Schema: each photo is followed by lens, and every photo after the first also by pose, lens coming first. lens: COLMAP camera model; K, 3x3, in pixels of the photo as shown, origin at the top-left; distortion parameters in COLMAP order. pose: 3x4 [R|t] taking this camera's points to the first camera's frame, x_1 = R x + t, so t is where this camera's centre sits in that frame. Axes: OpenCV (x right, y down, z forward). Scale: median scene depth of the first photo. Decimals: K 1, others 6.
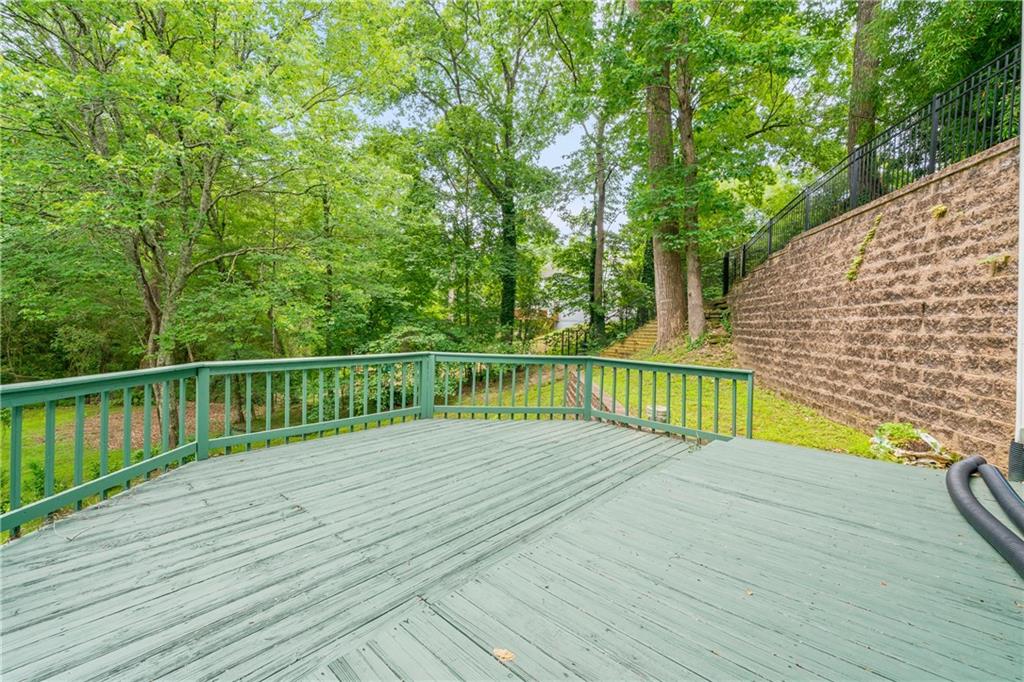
lens RADIAL K [[418.6, 0, 507.8], [0, 418.6, 335.4], [0, 0, 1]] dist [-0.002043, -0.000093]
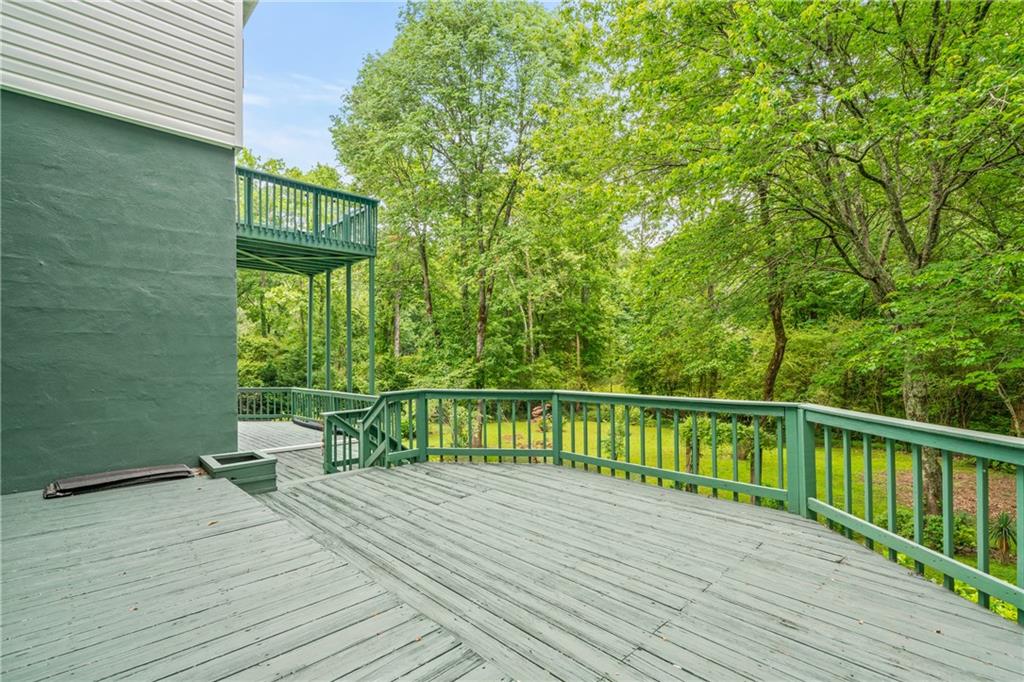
lens RADIAL K [[484.5, 0, 505.0], [0, 484.5, 344.4], [0, 0, 1]] dist [0.002088, -0.000160]
pose [[-0.065683, -0.048309, -0.996670, 1.113005], [-0.028296, 0.998516, -0.046534, -0.007556], [0.997439, 0.025146, -0.066952, 1.252801]]
